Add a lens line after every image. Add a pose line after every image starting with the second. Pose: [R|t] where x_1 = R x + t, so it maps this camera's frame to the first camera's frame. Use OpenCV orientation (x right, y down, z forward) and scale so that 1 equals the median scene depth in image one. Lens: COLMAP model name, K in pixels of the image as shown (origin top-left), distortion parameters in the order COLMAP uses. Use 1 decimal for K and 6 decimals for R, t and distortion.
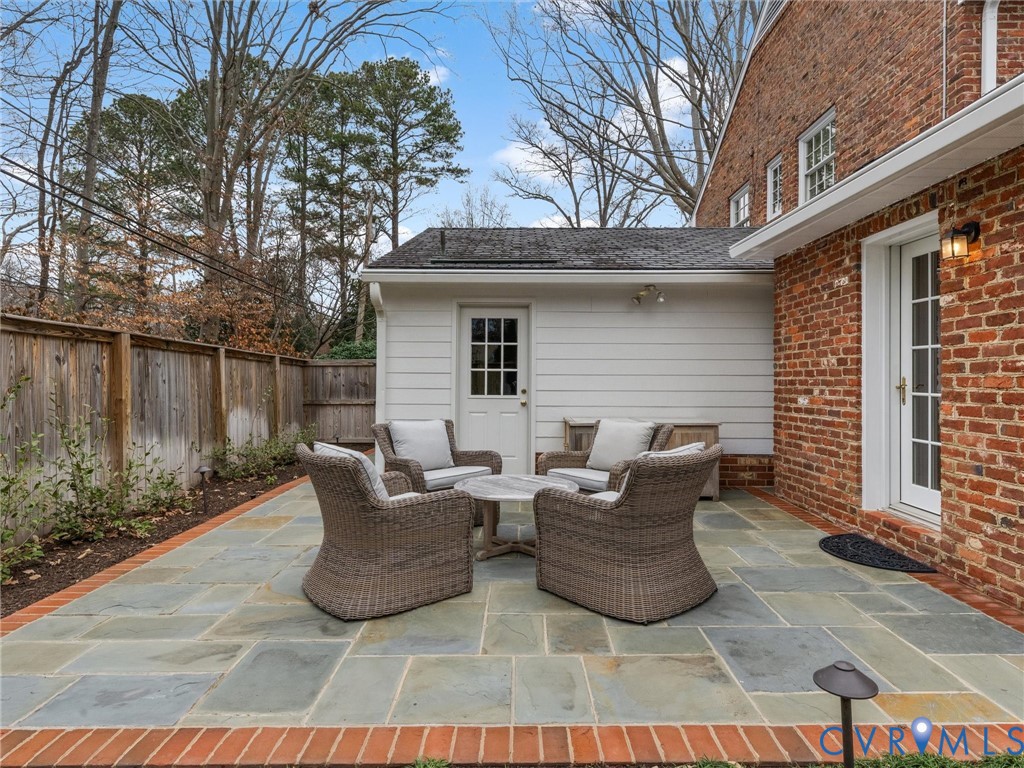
lens RADIAL K [[585.2, 0, 511.1], [0, 585.2, 377.1], [0, 0, 1]] dist [0.001558, -0.000443]
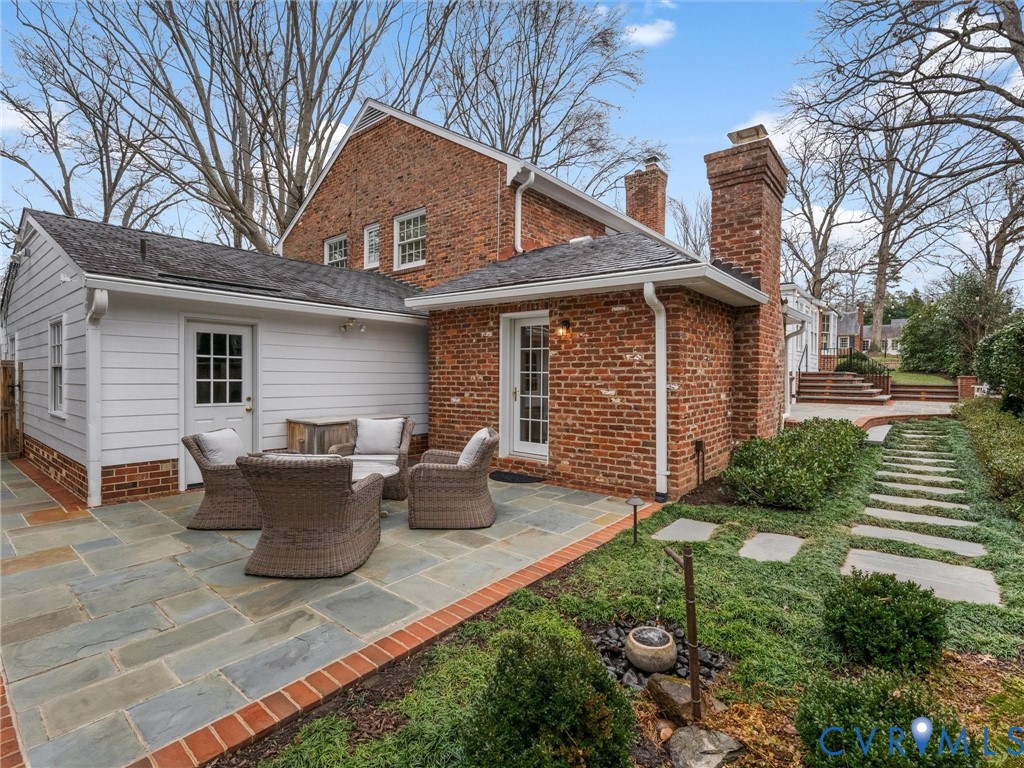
lens RADIAL K [[495.5, 0, 512.0], [0, 495.5, 384.0], [0, 0, 1]] dist [-0.000221, -0.000589]
pose [[0.628583, -0.010572, 0.777671, -0.611401], [-0.007766, 0.999772, 0.019869, -0.042072], [-0.777704, -0.018529, 0.628358, -0.027901]]
